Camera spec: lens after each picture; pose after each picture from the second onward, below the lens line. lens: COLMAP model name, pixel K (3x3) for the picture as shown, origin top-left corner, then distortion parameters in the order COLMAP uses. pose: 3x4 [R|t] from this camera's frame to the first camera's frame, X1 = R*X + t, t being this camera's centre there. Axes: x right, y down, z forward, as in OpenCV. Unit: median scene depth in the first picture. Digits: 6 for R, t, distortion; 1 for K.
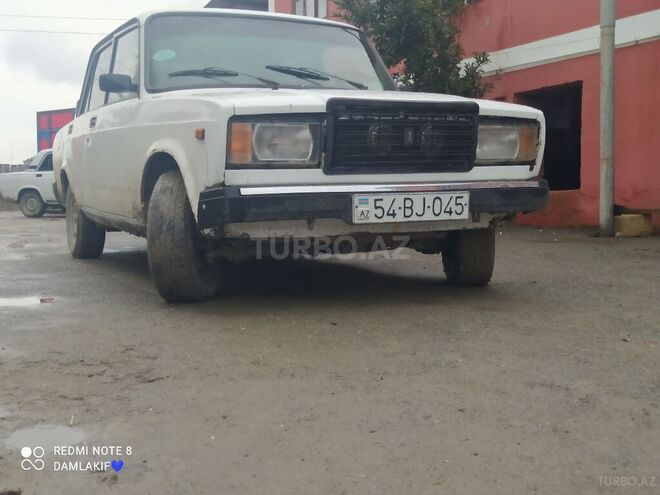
lens RADIAL K [[809.9, 0, 330.0], [0, 809.9, 247.5], [0, 0, 1]] dist [0.120967, -0.204999]
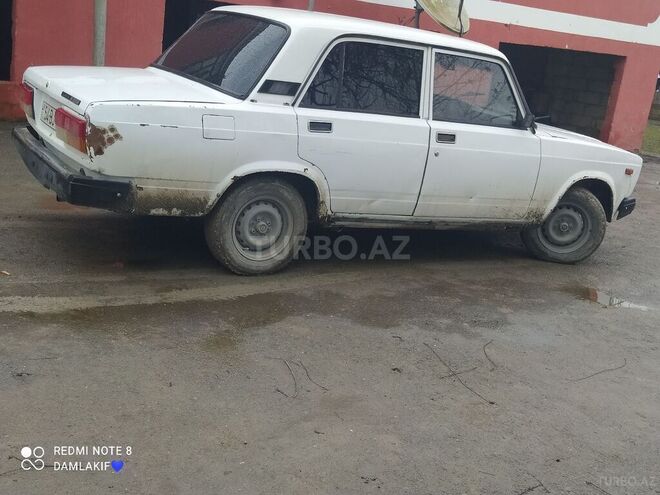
lens RADIAL K [[809.9, 0, 330.0], [0, 809.9, 247.5], [0, 0, 1]] dist [0.120967, -0.204999]
pose [[-0.071143, -0.249747, 0.965694, -1.936431], [-0.054175, 0.967686, 0.246271, -0.386877], [-0.995994, -0.034796, -0.082374, 1.770429]]
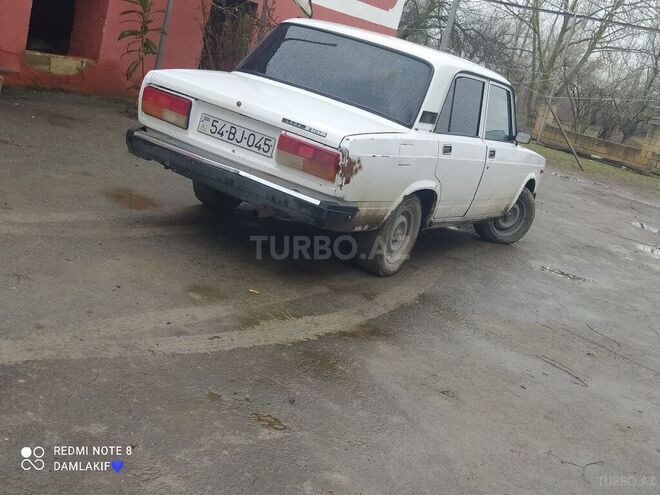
lens RADIAL K [[812.8, 0, 330.0], [0, 812.8, 247.5], [0, 0, 1]] dist [0.129200, -0.223003]
pose [[-0.531126, -0.327052, 0.781628, -1.773253], [-0.179822, 0.944995, 0.273218, -0.466812], [-0.827991, 0.004559, -0.560723, 2.812091]]
